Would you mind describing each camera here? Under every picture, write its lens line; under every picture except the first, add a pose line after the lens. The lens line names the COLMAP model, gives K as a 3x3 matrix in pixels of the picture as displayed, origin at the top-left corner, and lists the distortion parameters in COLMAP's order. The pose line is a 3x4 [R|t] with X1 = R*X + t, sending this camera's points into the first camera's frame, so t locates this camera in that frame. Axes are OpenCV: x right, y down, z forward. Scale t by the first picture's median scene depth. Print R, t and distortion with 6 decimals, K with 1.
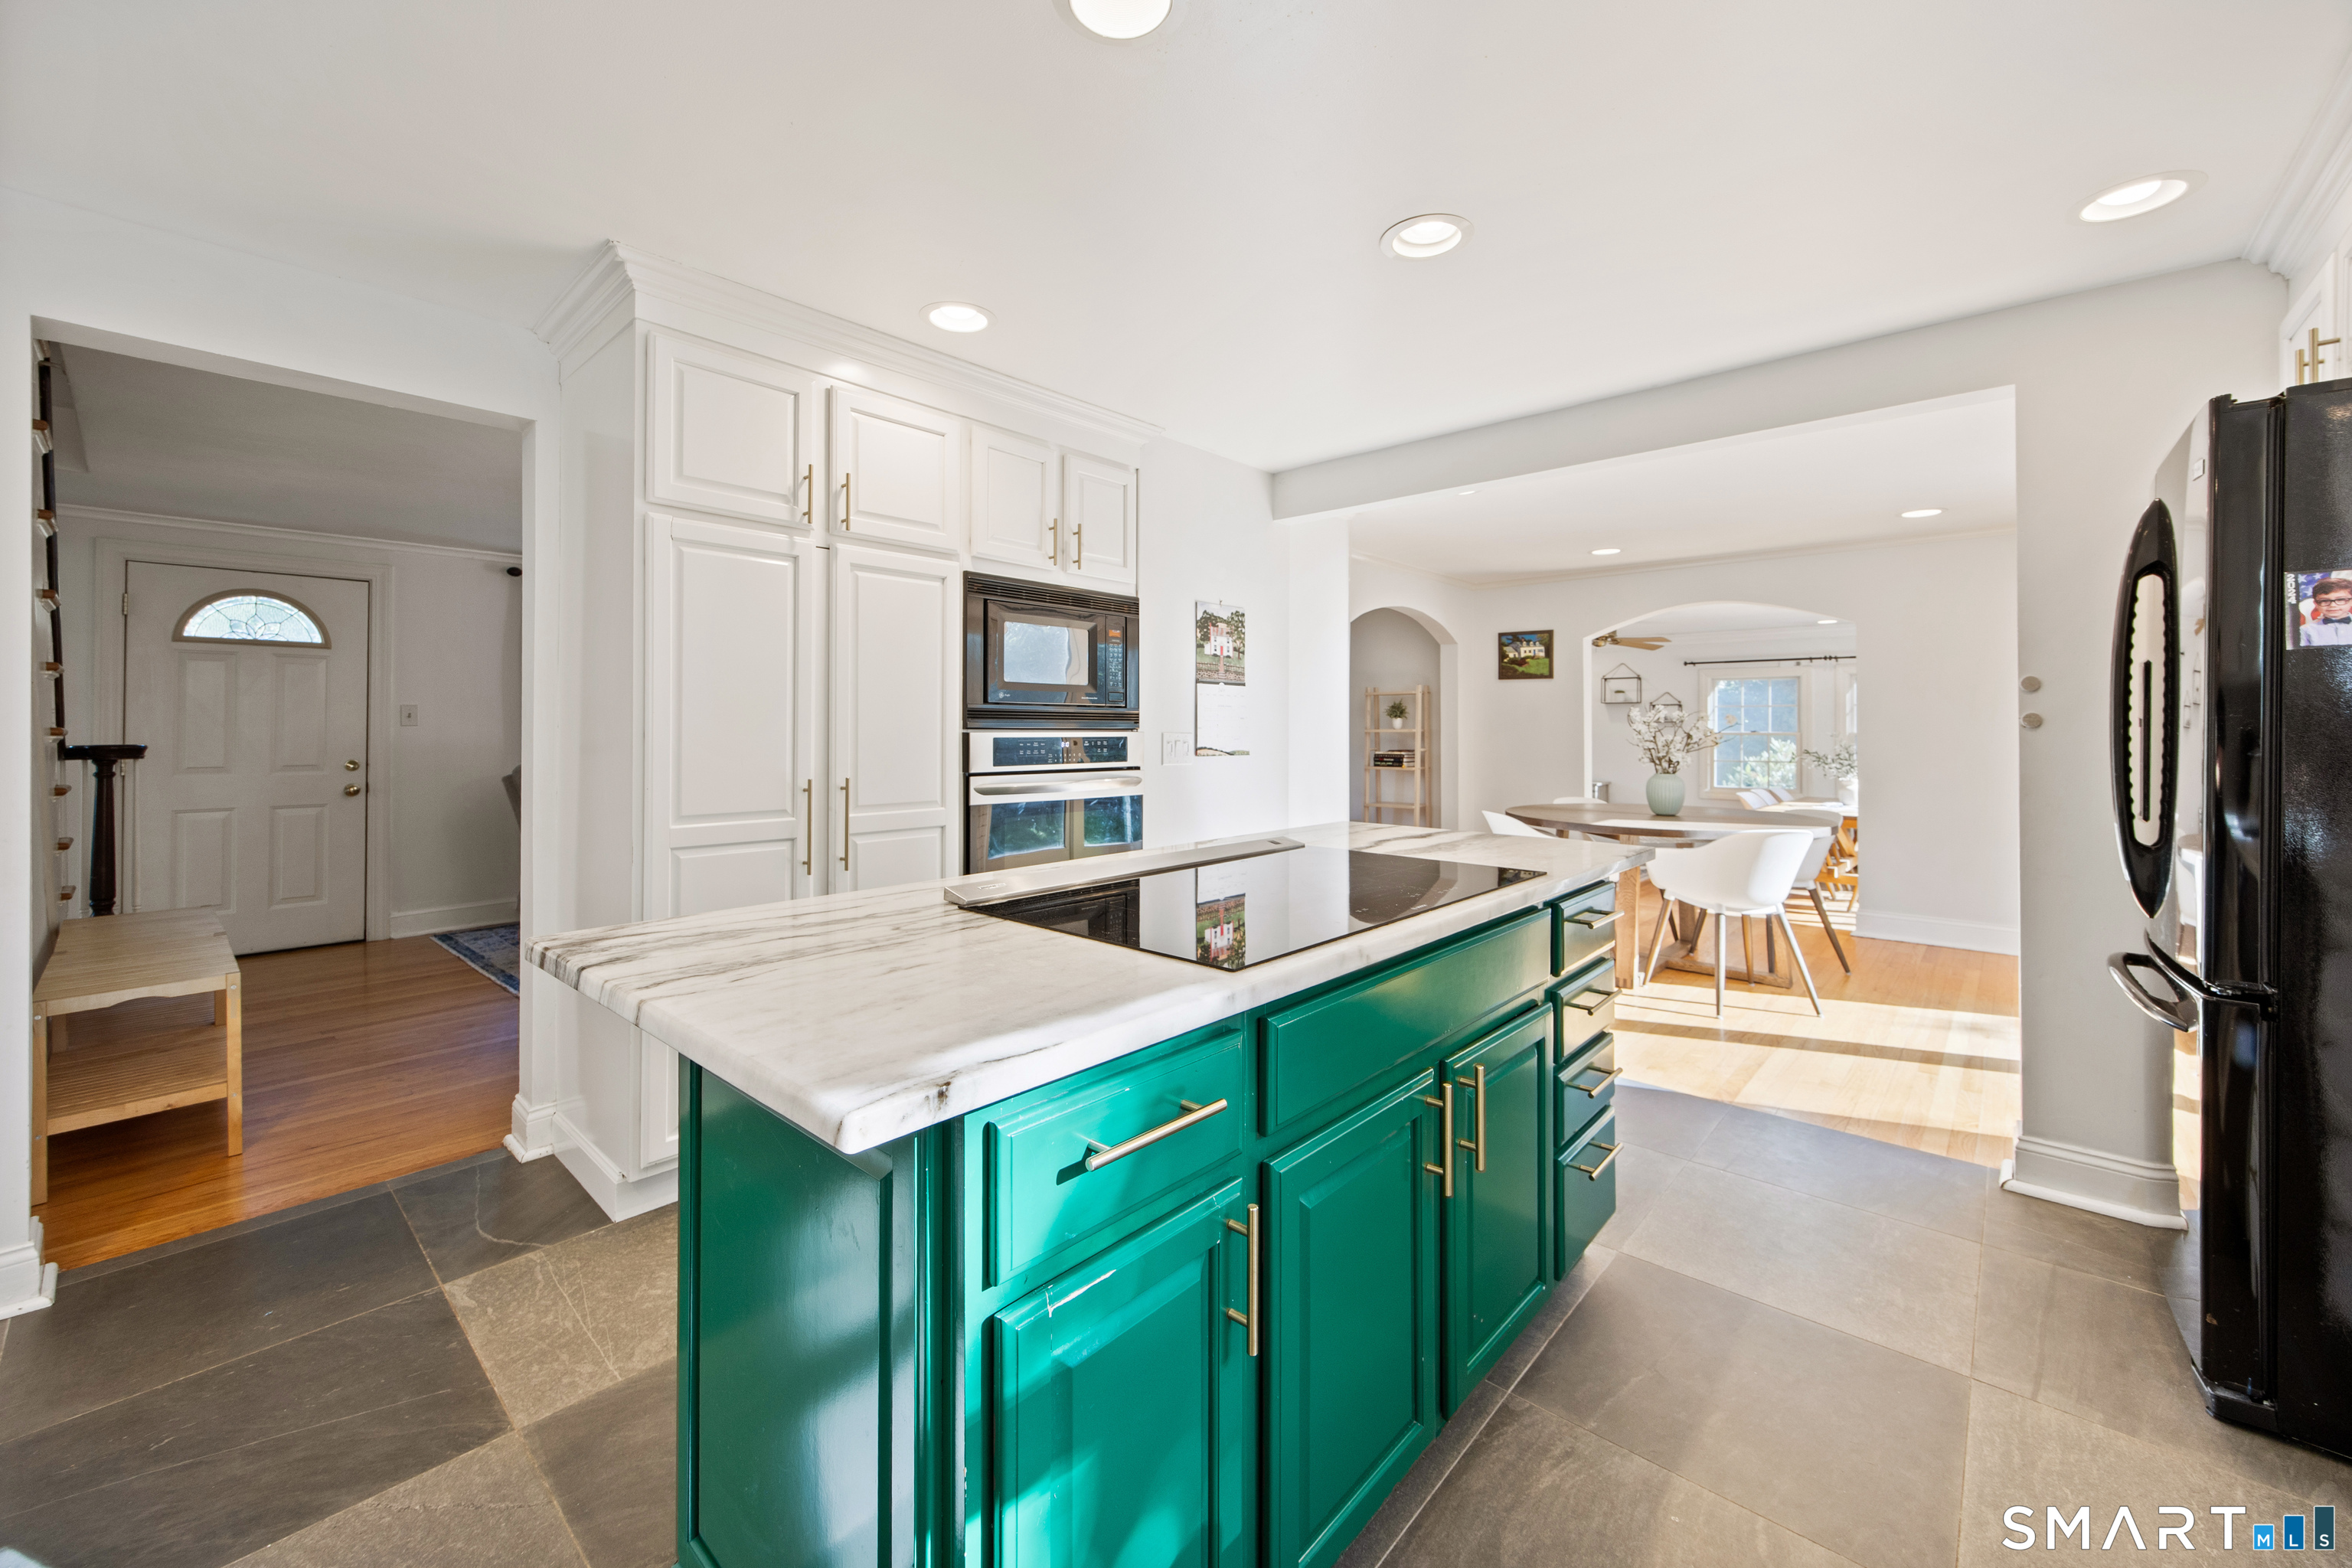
lens RADIAL K [[937.2, 0, 1176.0], [0, 937.2, 725.3], [0, 0, 1]] dist [-0.002015, -0.000551]
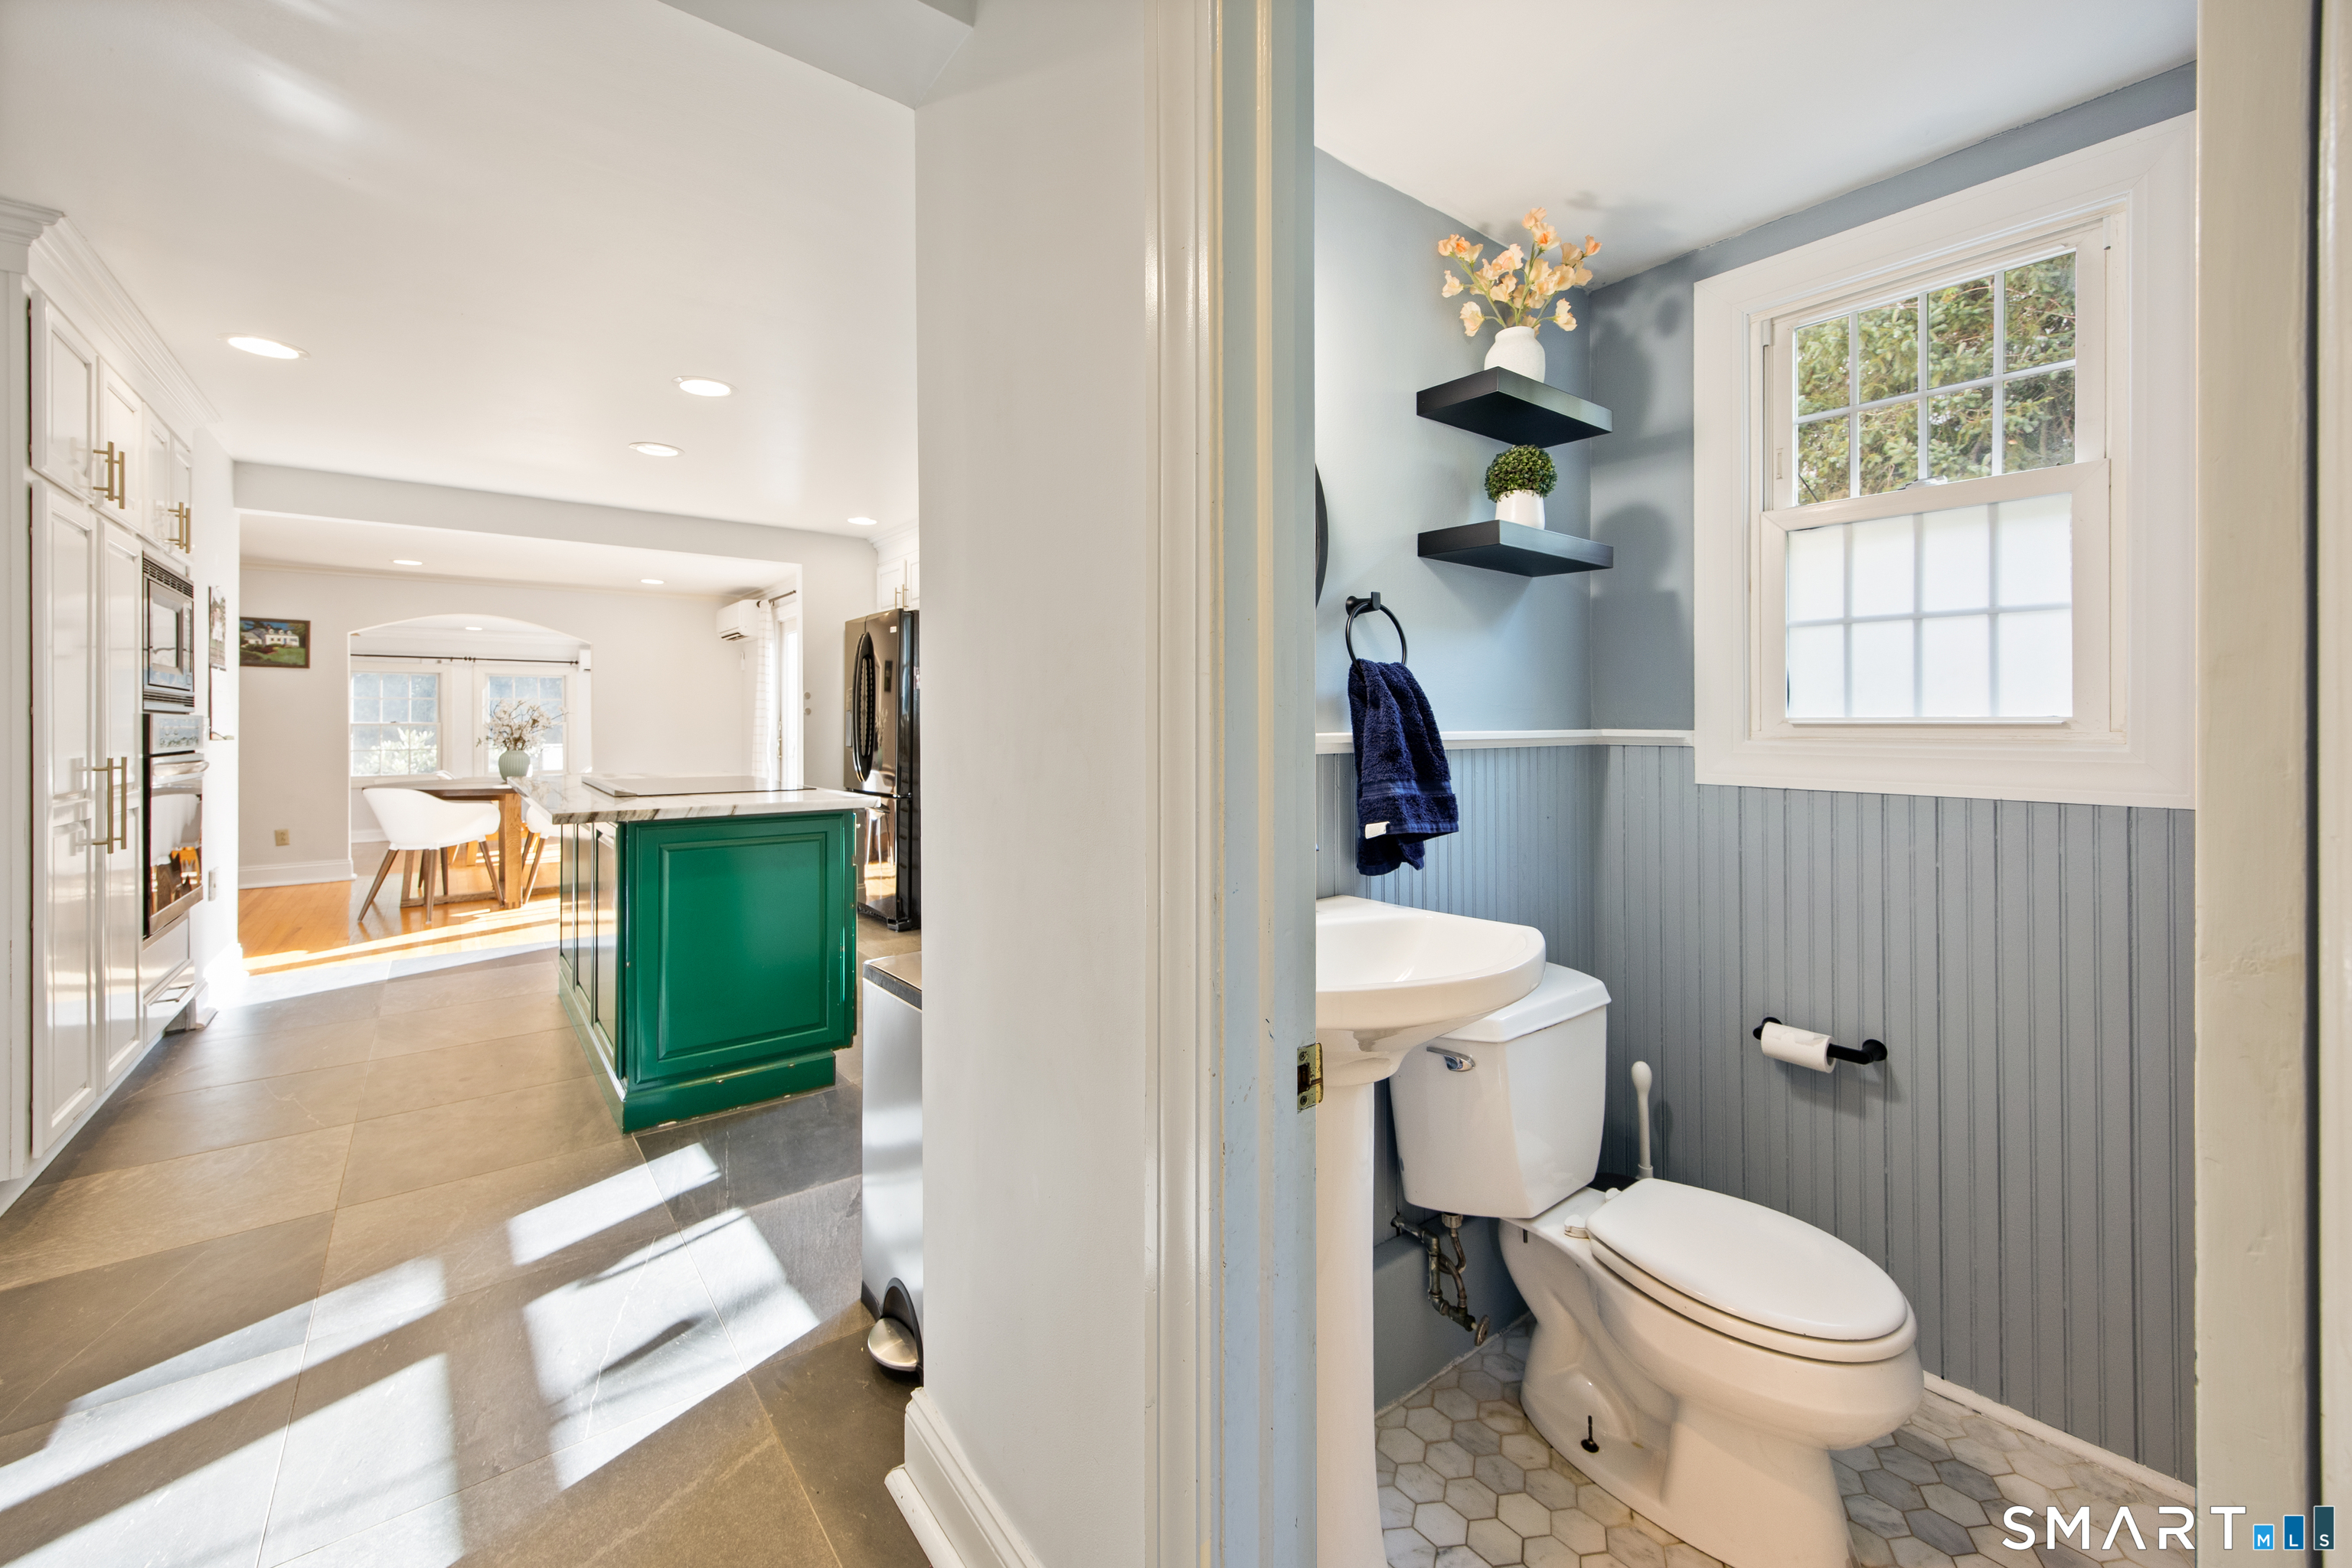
lens RADIAL K [[937.2, 0, 1176.0], [0, 937.2, 725.3], [0, 0, 1]] dist [-0.002015, -0.000551]
pose [[0.176769, -0.005578, 0.984237, -0.745381], [-0.000633, 0.999983, 0.005781, 0.010061], [-0.984252, -0.001645, 0.176762, -0.196452]]
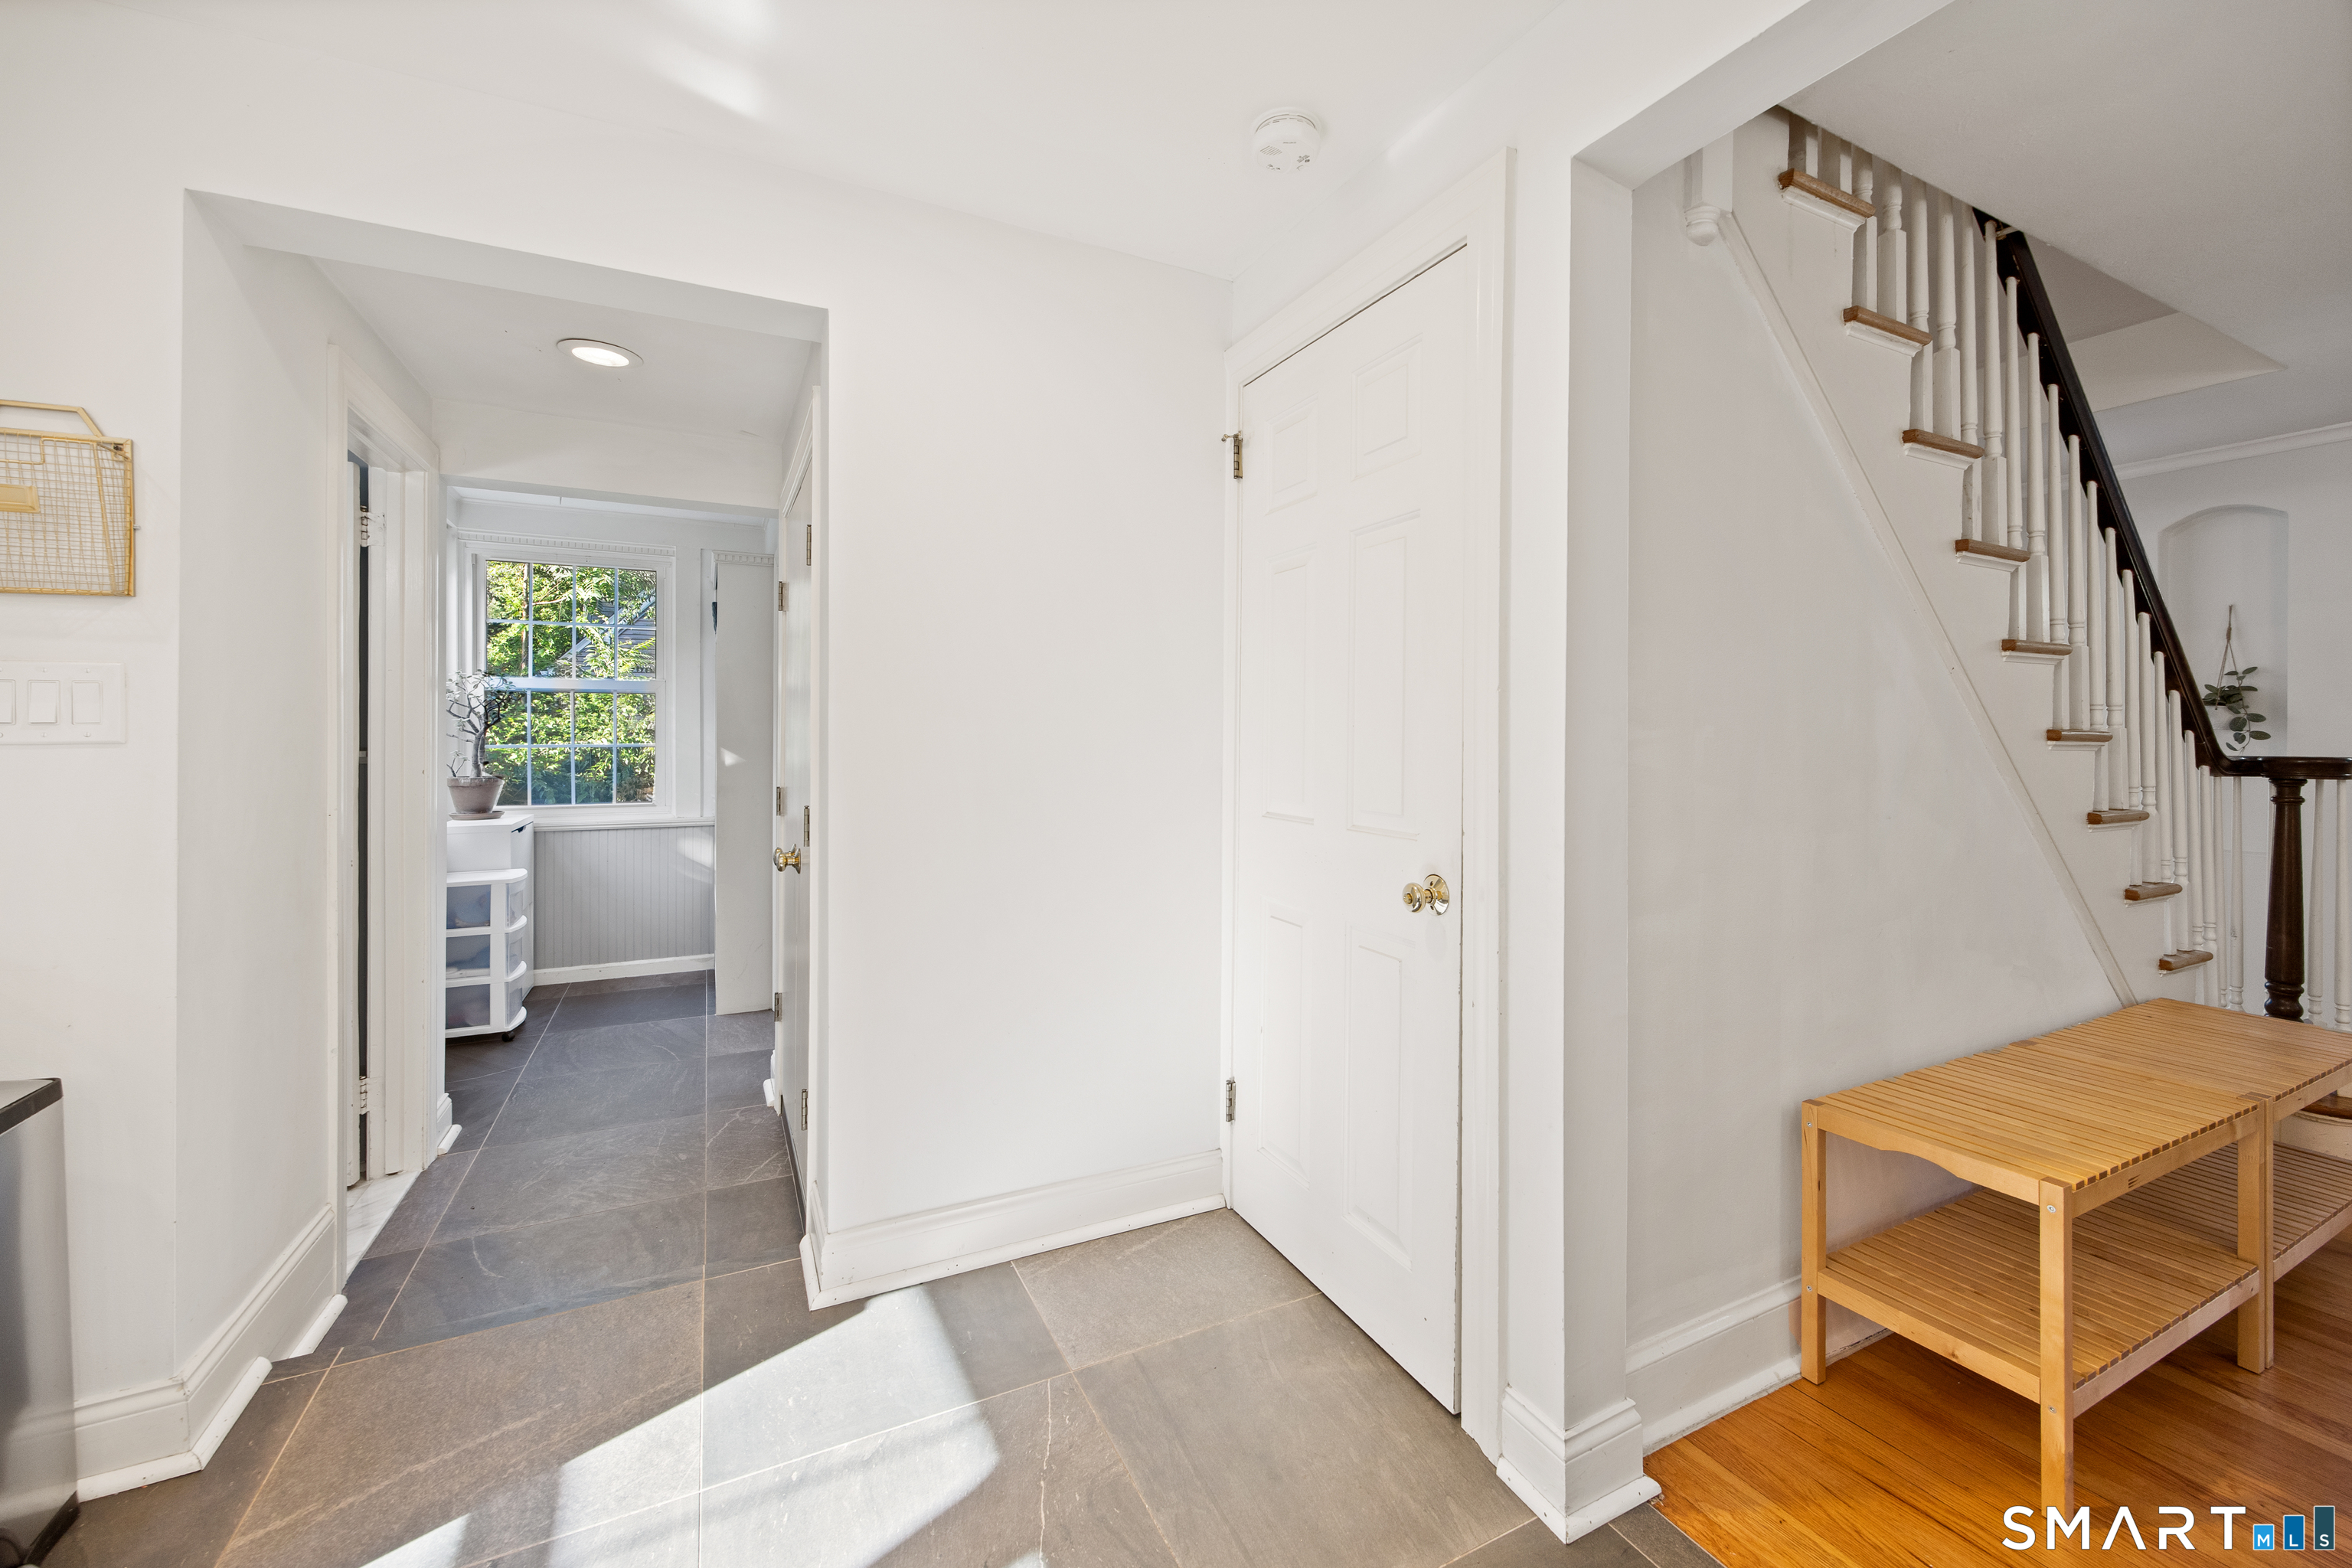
lens RADIAL K [[937.2, 0, 1176.0], [0, 937.2, 725.3], [0, 0, 1]] dist [-0.002015, -0.000551]
pose [[-0.360044, -0.011457, -0.932865, -0.209201], [0.003849, 0.999898, -0.013766, 0.004334], [0.932927, -0.008546, -0.359963, 0.475999]]
